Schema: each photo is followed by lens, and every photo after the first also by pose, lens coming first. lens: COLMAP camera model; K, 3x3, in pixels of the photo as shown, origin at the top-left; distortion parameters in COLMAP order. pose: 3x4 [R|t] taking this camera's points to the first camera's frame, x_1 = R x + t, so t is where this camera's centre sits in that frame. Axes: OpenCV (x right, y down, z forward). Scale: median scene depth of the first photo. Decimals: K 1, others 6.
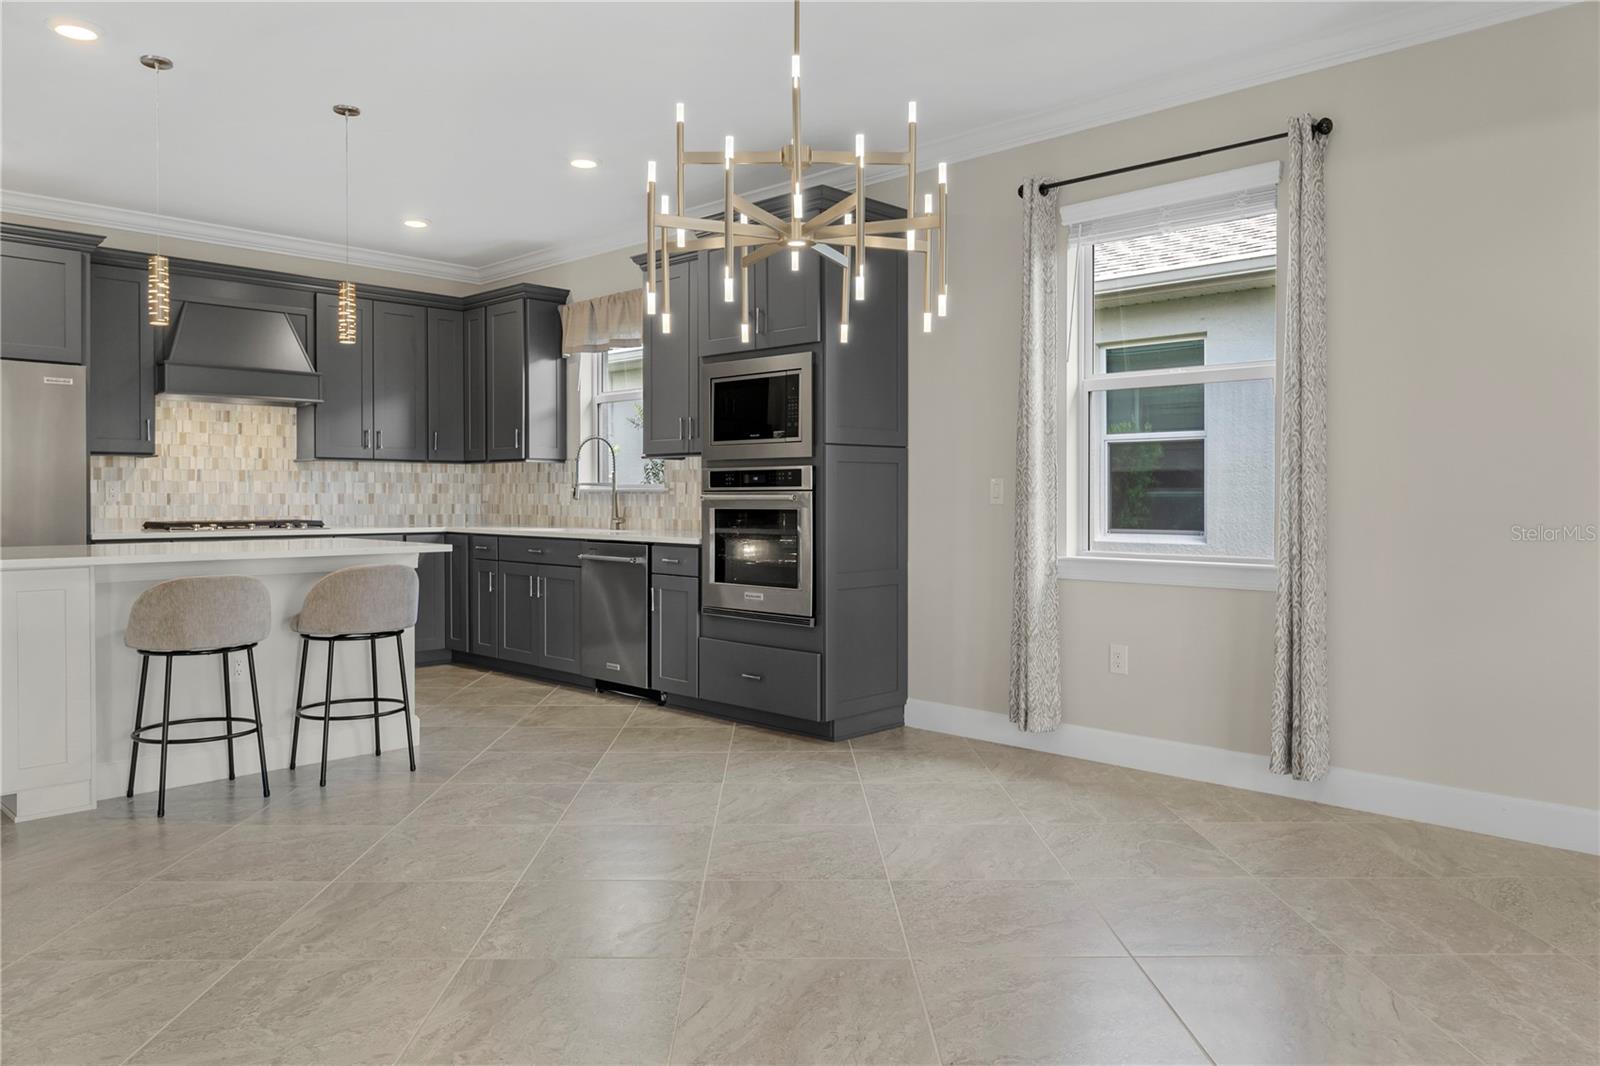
lens RADIAL K [[1082.9, 0, 738.7], [0, 1082.9, 517.5], [0, 0, 1]] dist [0.002240, 0.000927]
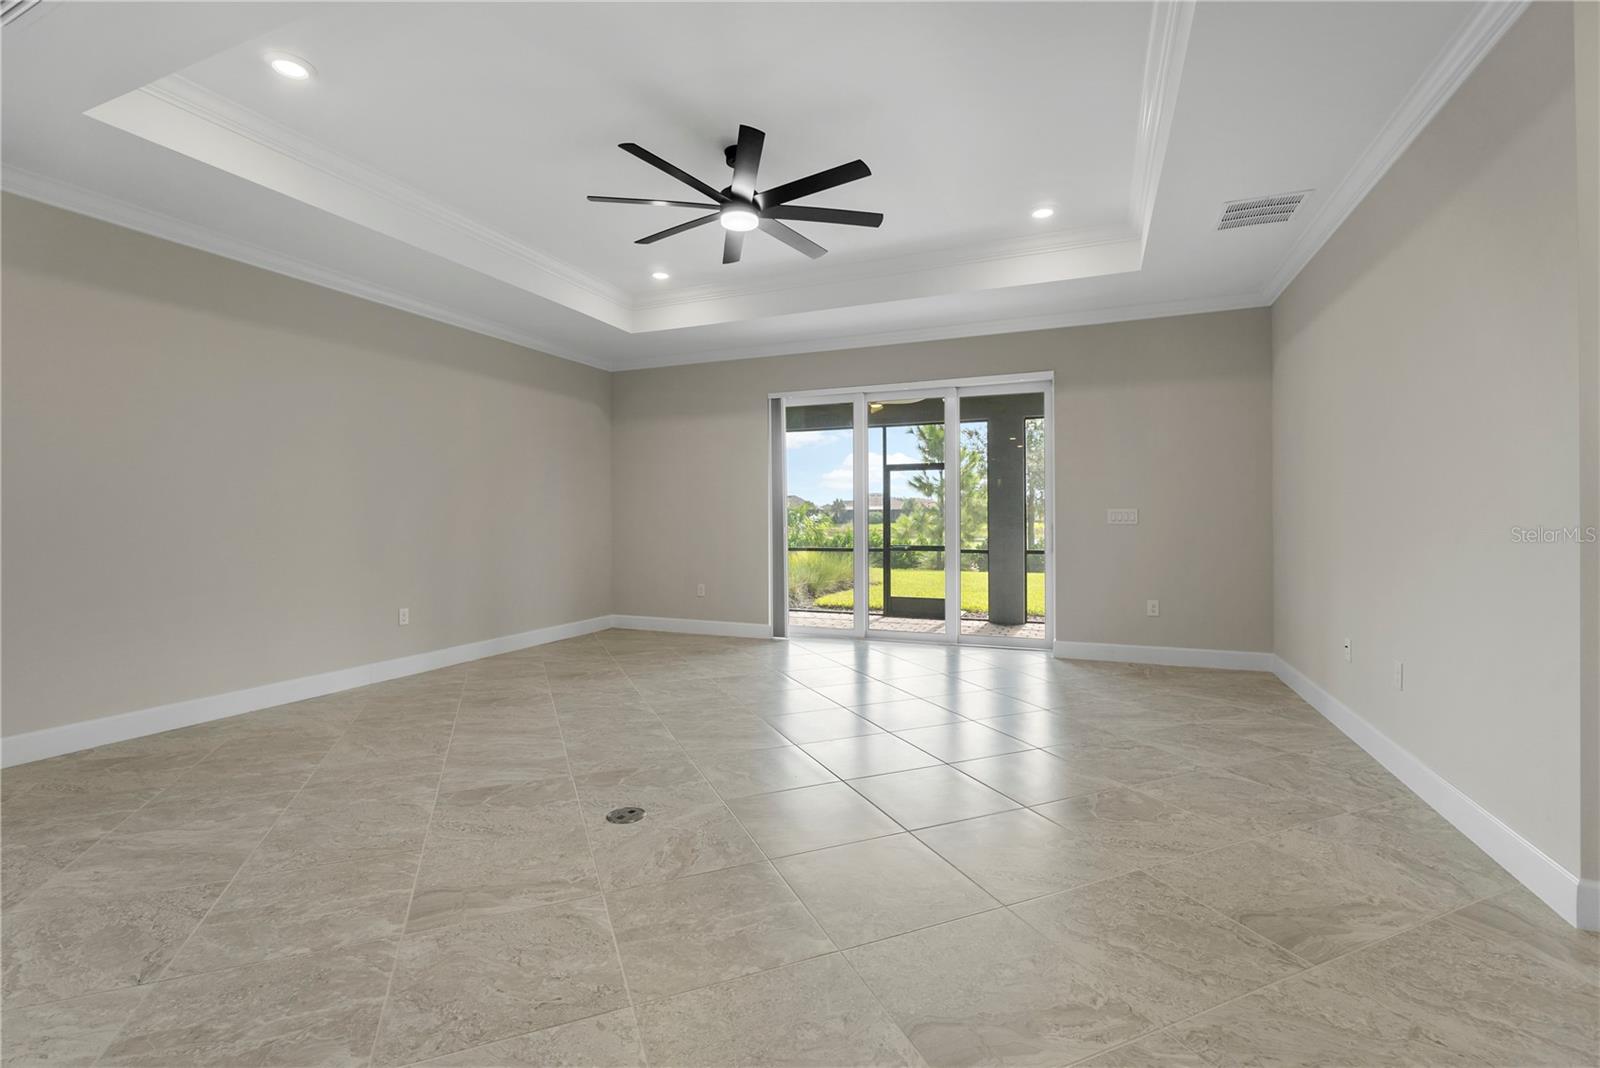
lens RADIAL K [[686.4, 0, 798.7], [0, 686.4, 541.3], [0, 0, 1]] dist [-0.009101, 0.000020]
pose [[-0.380265, -0.030760, 0.924366, -0.234979], [0.022257, 0.998853, 0.042395, -0.006972], [-0.924610, 0.036695, -0.379144, 0.167202]]
